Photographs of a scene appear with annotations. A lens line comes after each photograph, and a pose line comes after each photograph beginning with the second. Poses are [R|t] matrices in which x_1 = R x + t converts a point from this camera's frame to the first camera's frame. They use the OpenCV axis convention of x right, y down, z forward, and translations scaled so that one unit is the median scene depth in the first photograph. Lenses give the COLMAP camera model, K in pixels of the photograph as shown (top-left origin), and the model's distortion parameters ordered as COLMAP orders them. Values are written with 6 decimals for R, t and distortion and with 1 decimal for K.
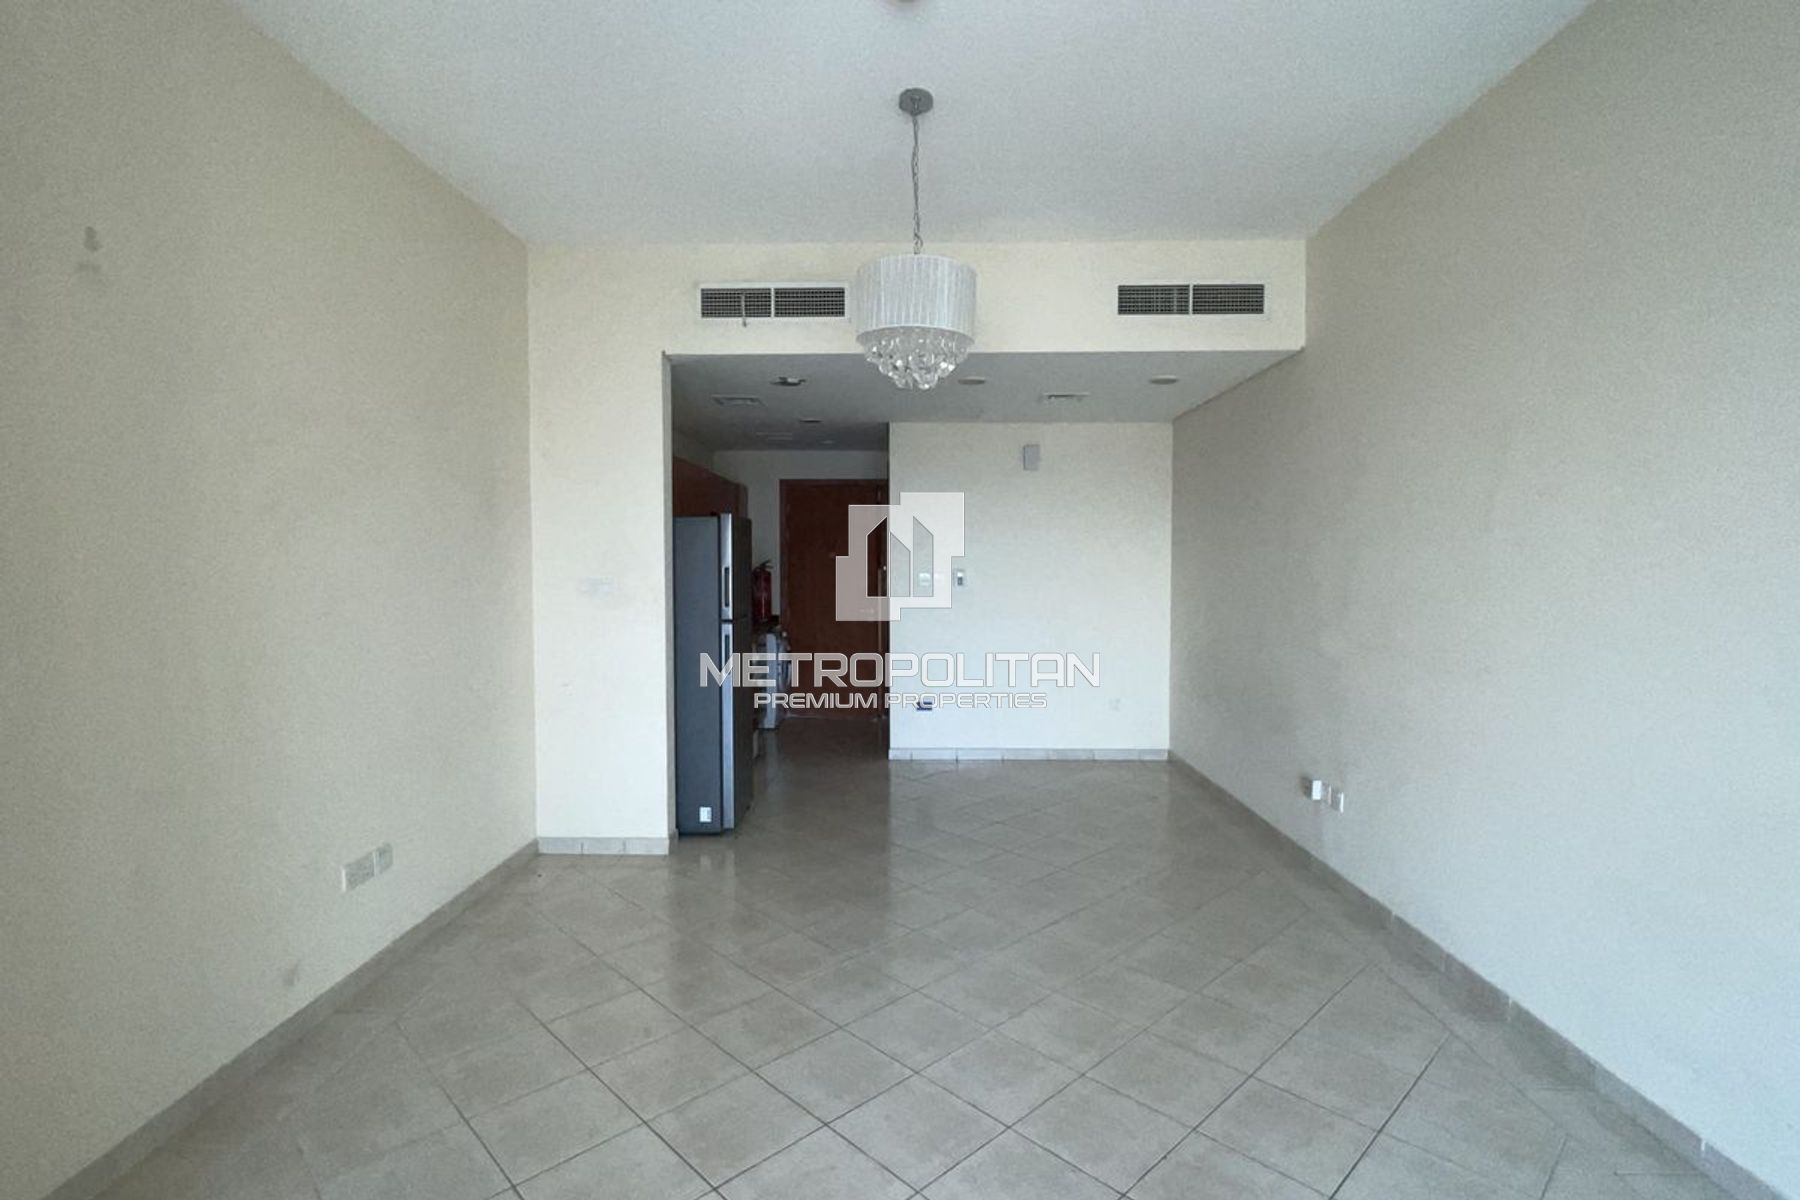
lens RADIAL K [[865.0, 0, 896.5], [0, 865.0, 594.1], [0, 0, 1]] dist [-0.006534, -0.000355]
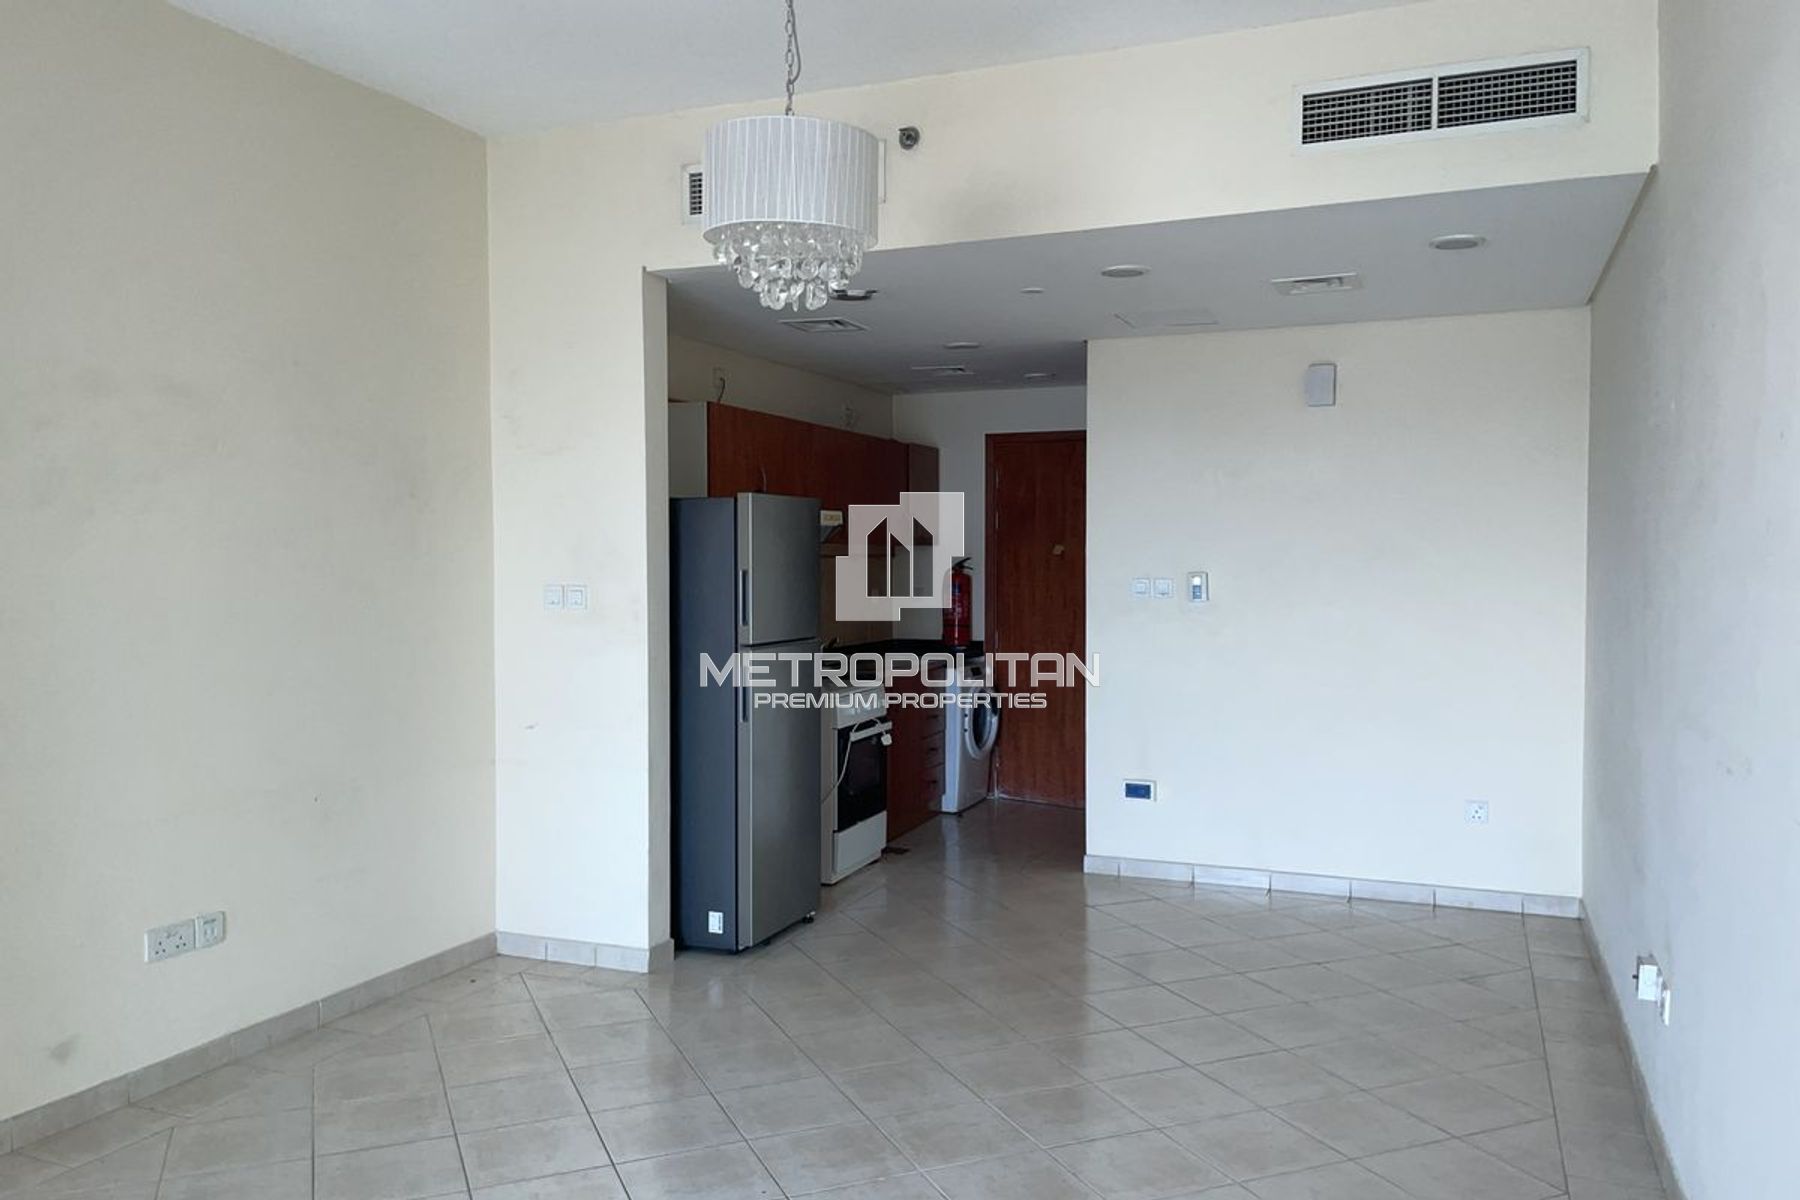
lens RADIAL K [[1367.5, 0, 884.1], [0, 1367.5, 602.4], [0, 0, 1]] dist [0.052119, -0.051289]
pose [[0.930389, 0.011110, -0.366406, 0.314469], [-0.012771, 0.999916, -0.002110, -0.003447], [0.366351, 0.006643, 0.930453, 0.014841]]
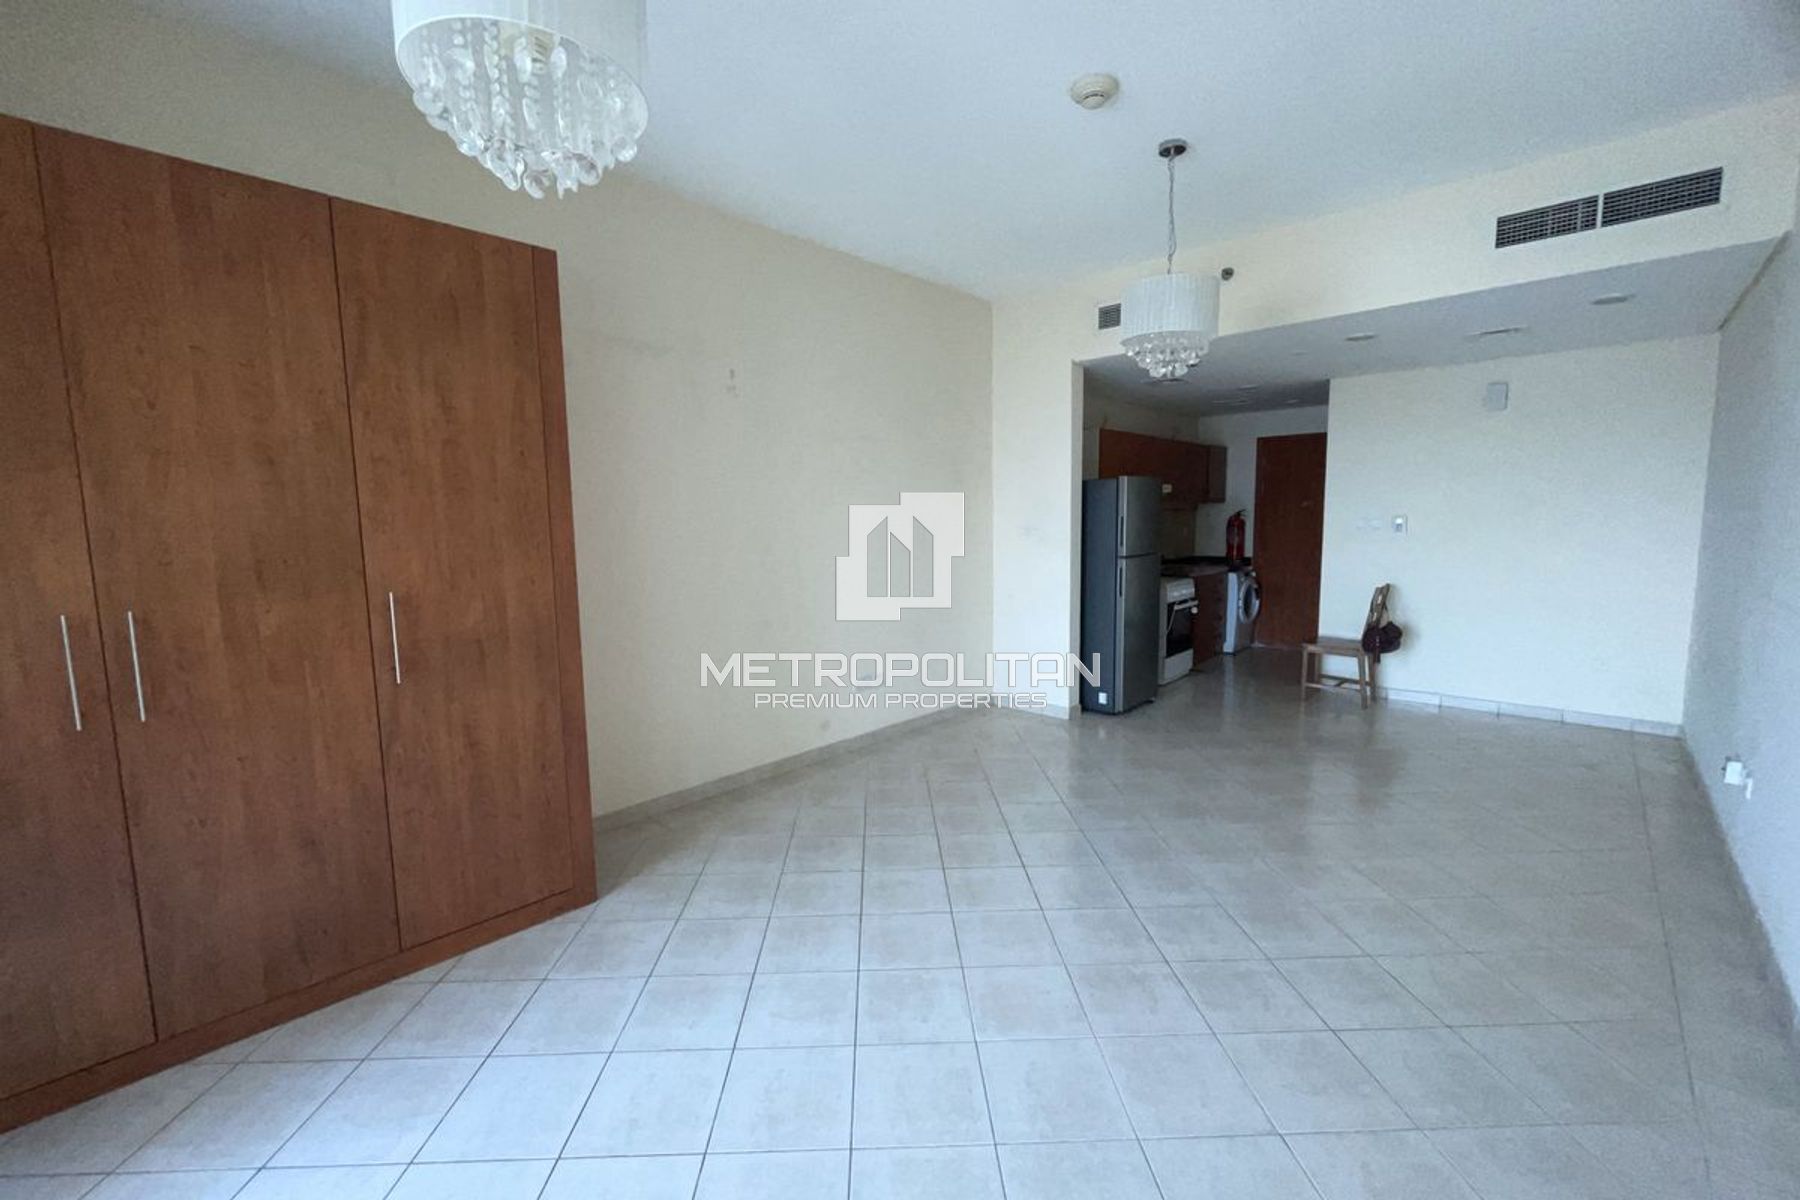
lens RADIAL K [[727.5, 0, 892.8], [0, 727.5, 594.6], [0, 0, 1]] dist [-0.007086, 0.001248]
pose [[0.735361, 0.060689, -0.674953, 0.306198], [-0.010376, 0.996873, 0.078331, 0.004810], [0.677597, -0.050598, 0.733691, -0.063470]]
